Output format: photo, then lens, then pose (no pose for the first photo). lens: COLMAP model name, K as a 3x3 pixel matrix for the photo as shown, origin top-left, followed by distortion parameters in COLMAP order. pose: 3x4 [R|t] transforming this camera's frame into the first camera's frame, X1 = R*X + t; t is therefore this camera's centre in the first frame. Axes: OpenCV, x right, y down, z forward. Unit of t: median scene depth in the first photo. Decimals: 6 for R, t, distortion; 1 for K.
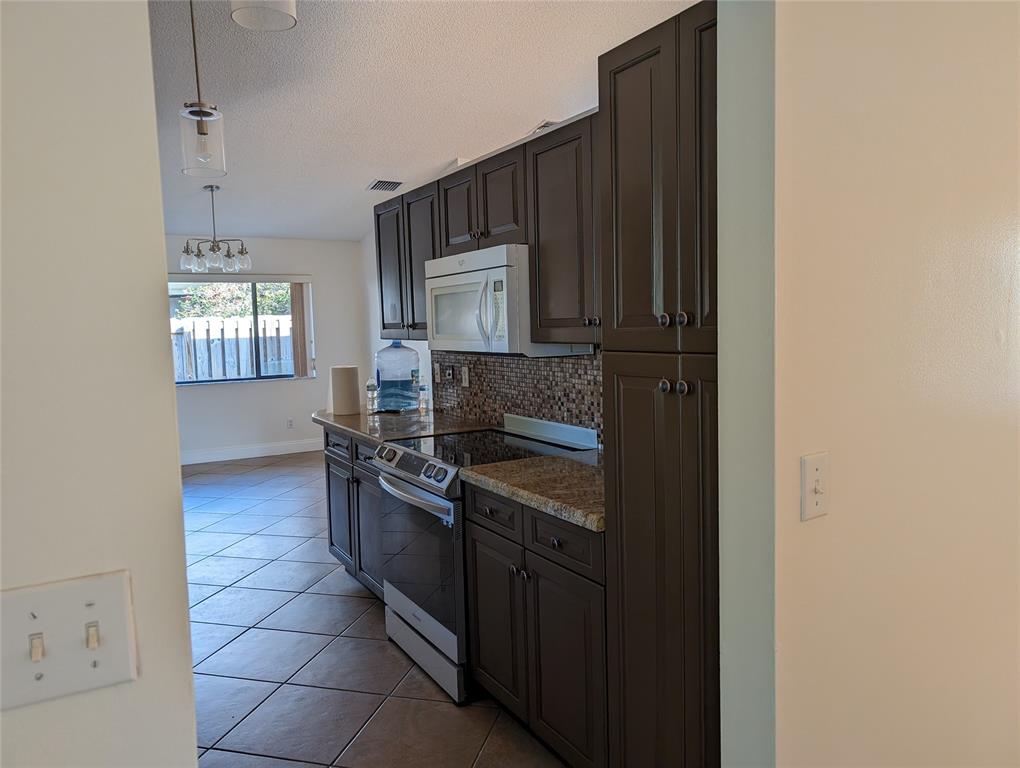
lens RADIAL K [[735.3, 0, 500.3], [0, 735.3, 380.6], [0, 0, 1]] dist [0.009007, -0.001918]
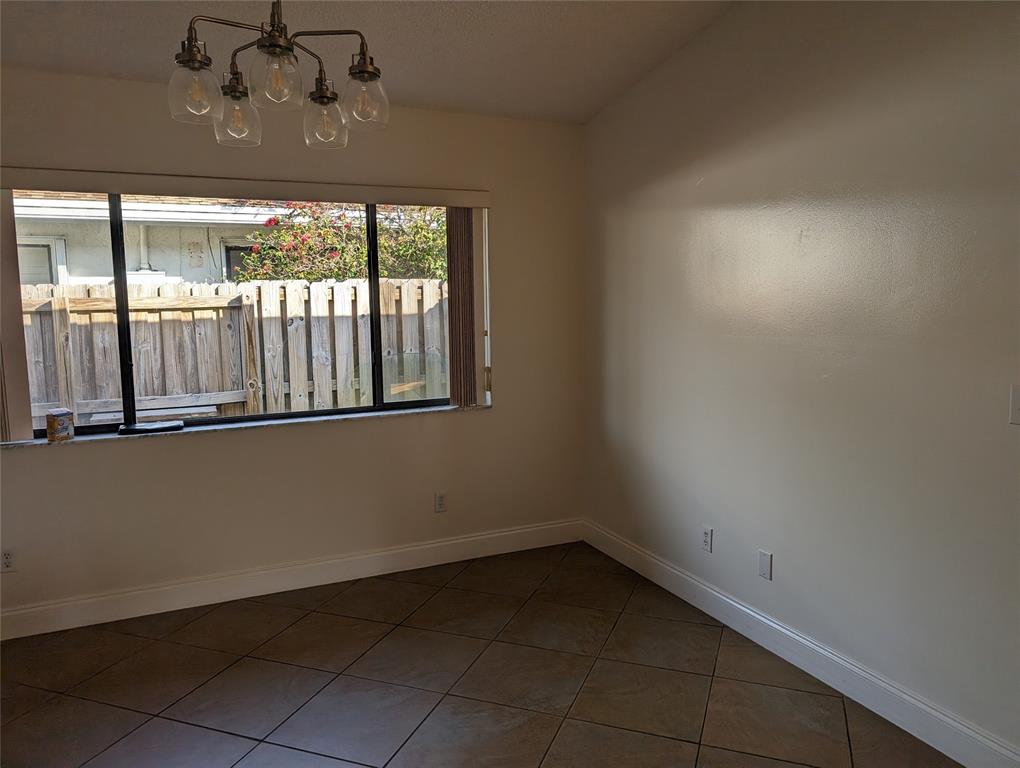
lens RADIAL K [[735.3, 0, 519.6], [0, 735.3, 383.9], [0, 0, 1]] dist [0.009007, -0.001918]
pose [[0.996232, 0.023907, -0.083373, -0.162798], [-0.019927, 0.998636, 0.048251, -0.036250], [0.084413, -0.046408, 0.995350, 0.438746]]
